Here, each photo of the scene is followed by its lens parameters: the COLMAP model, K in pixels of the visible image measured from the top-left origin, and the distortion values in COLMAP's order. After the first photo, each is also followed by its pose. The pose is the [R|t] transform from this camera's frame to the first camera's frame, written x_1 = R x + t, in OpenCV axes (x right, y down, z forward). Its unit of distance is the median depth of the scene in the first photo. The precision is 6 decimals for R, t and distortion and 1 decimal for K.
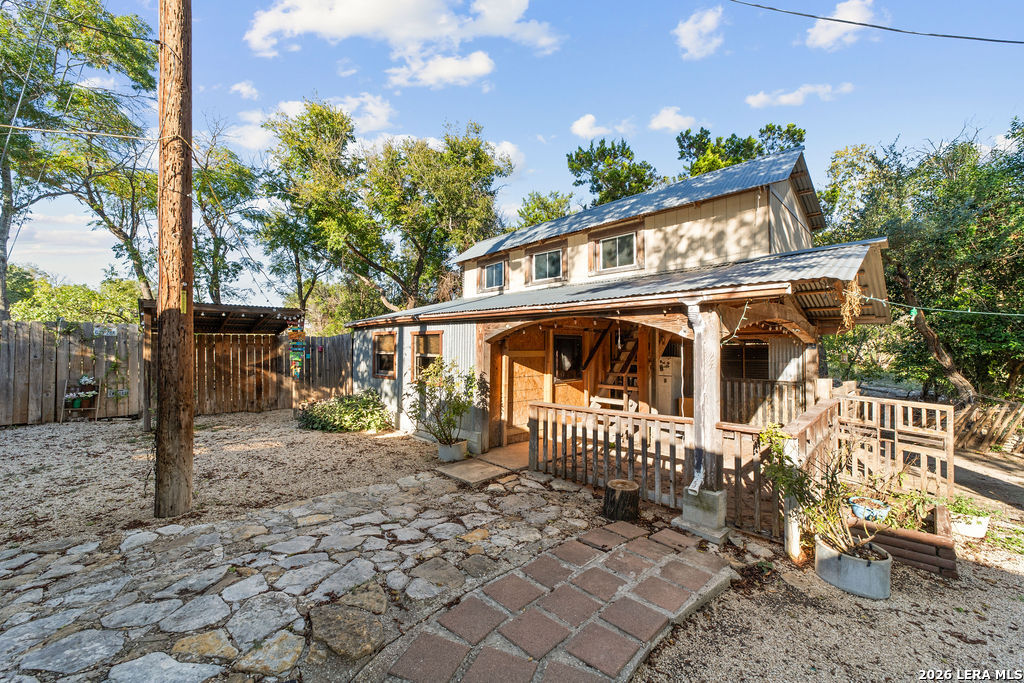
lens RADIAL K [[381.4, 0, 512.0], [0, 381.4, 341.5], [0, 0, 1]] dist [-0.019903, 0.009604]
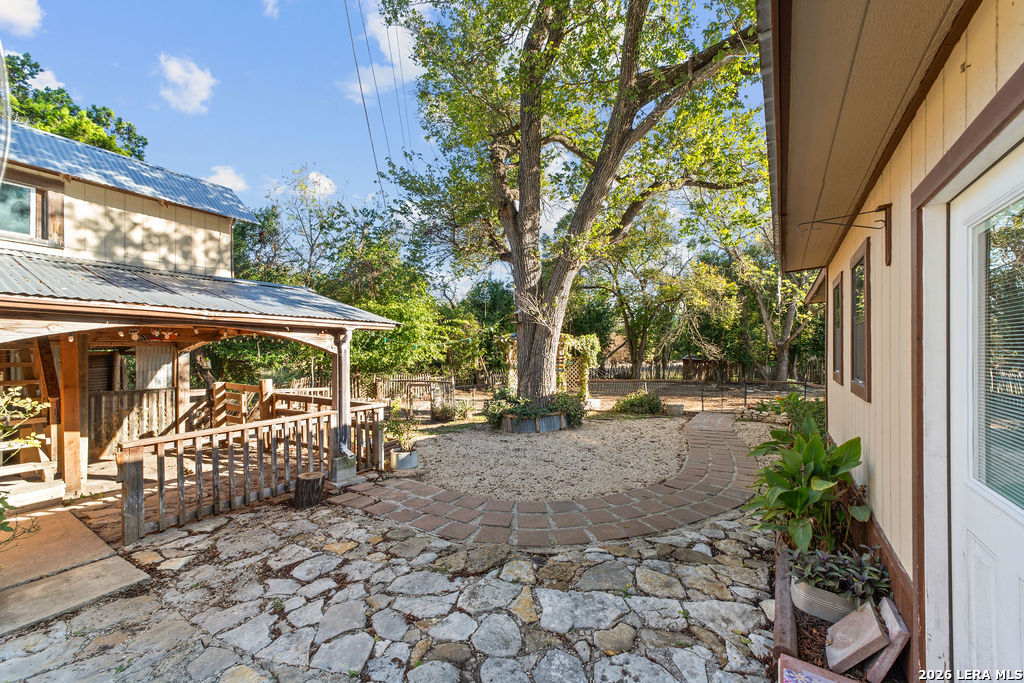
lens RADIAL K [[389.6, 0, 512.0], [0, 389.6, 341.5], [0, 0, 1]] dist [-0.001656, 0.000110]
pose [[-0.202355, 0.020313, 0.979102, -0.945482], [-0.012701, 0.999646, -0.023365, -0.009349], [-0.979230, -0.017163, -0.202025, 0.605526]]
